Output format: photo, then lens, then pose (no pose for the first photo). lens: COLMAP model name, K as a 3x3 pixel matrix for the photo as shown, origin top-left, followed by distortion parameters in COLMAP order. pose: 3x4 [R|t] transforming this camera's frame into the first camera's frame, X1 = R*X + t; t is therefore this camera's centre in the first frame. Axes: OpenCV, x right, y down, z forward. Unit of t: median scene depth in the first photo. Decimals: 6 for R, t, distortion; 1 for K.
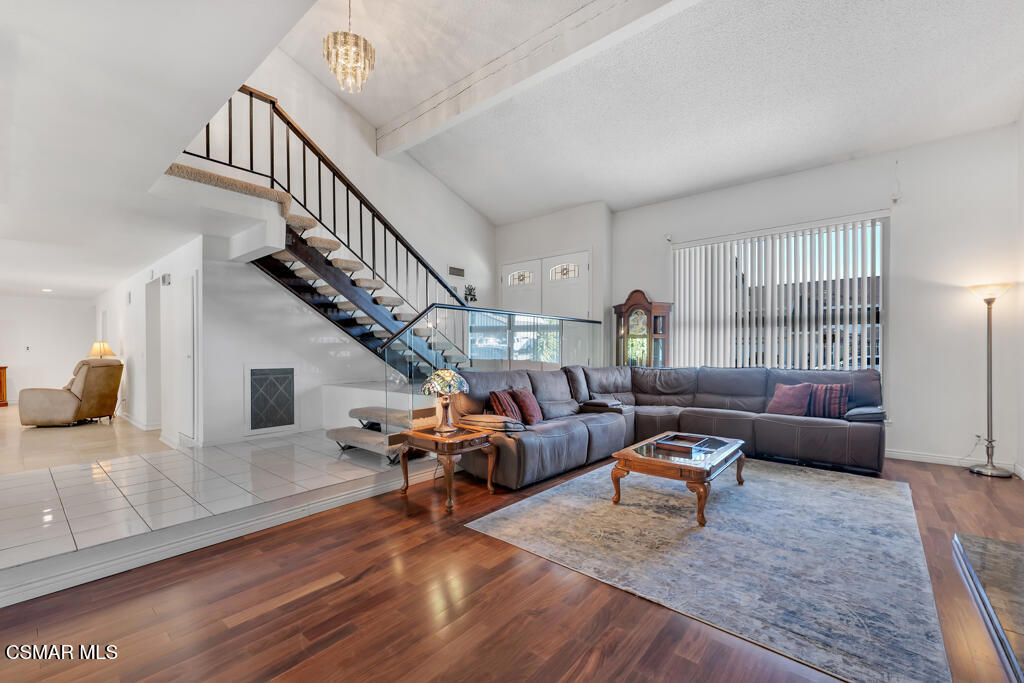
lens RADIAL K [[421.7, 0, 508.7], [0, 421.7, 350.0], [0, 0, 1]] dist [-0.002763, 0.000150]
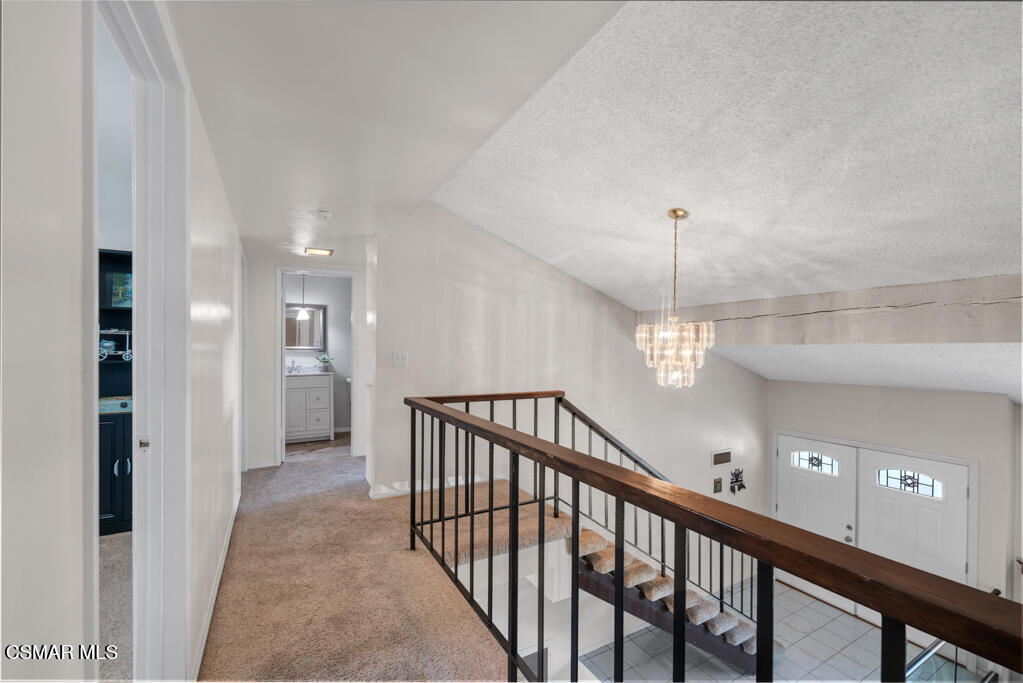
lens RADIAL K [[422.4, 0, 509.1], [0, 422.4, 347.5], [0, 0, 1]] dist [0.001604, 0.000281]
pose [[0.935255, 0.008699, -0.353868, -0.219376], [-0.009590, 0.999954, -0.000765, -0.388109], [0.353845, 0.004109, 0.935295, 0.157196]]
